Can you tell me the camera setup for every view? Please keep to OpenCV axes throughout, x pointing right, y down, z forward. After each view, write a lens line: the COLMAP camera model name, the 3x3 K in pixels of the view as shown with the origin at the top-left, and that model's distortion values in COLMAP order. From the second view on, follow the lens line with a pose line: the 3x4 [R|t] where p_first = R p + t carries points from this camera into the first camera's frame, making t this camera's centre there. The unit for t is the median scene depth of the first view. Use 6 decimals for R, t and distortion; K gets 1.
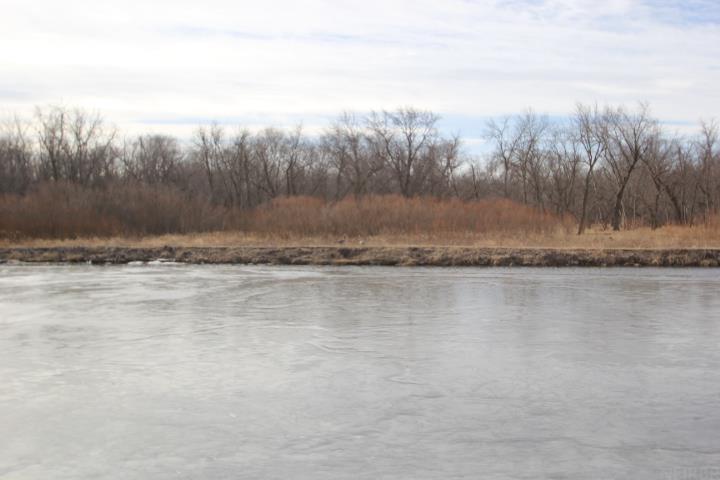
lens RADIAL K [[794.0, 0, 359.3], [0, 794.0, 235.6], [0, 0, 1]] dist [-0.023482, 0.000000]
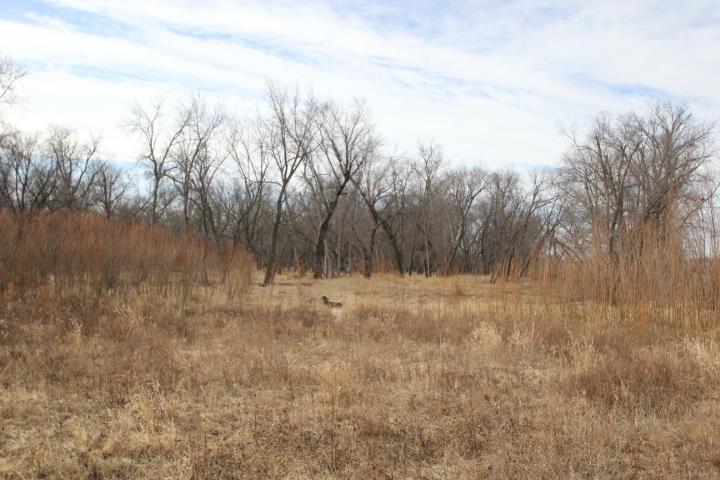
lens RADIAL K [[794.0, 0, 360.3], [0, 794.0, 238.0], [0, 0, 1]] dist [-0.023482, 0.000000]
pose [[0.925845, 0.034079, 0.376363, 0.094514], [-0.015186, 0.998476, -0.053052, -0.005598], [-0.377597, 0.043402, 0.924952, 0.337008]]
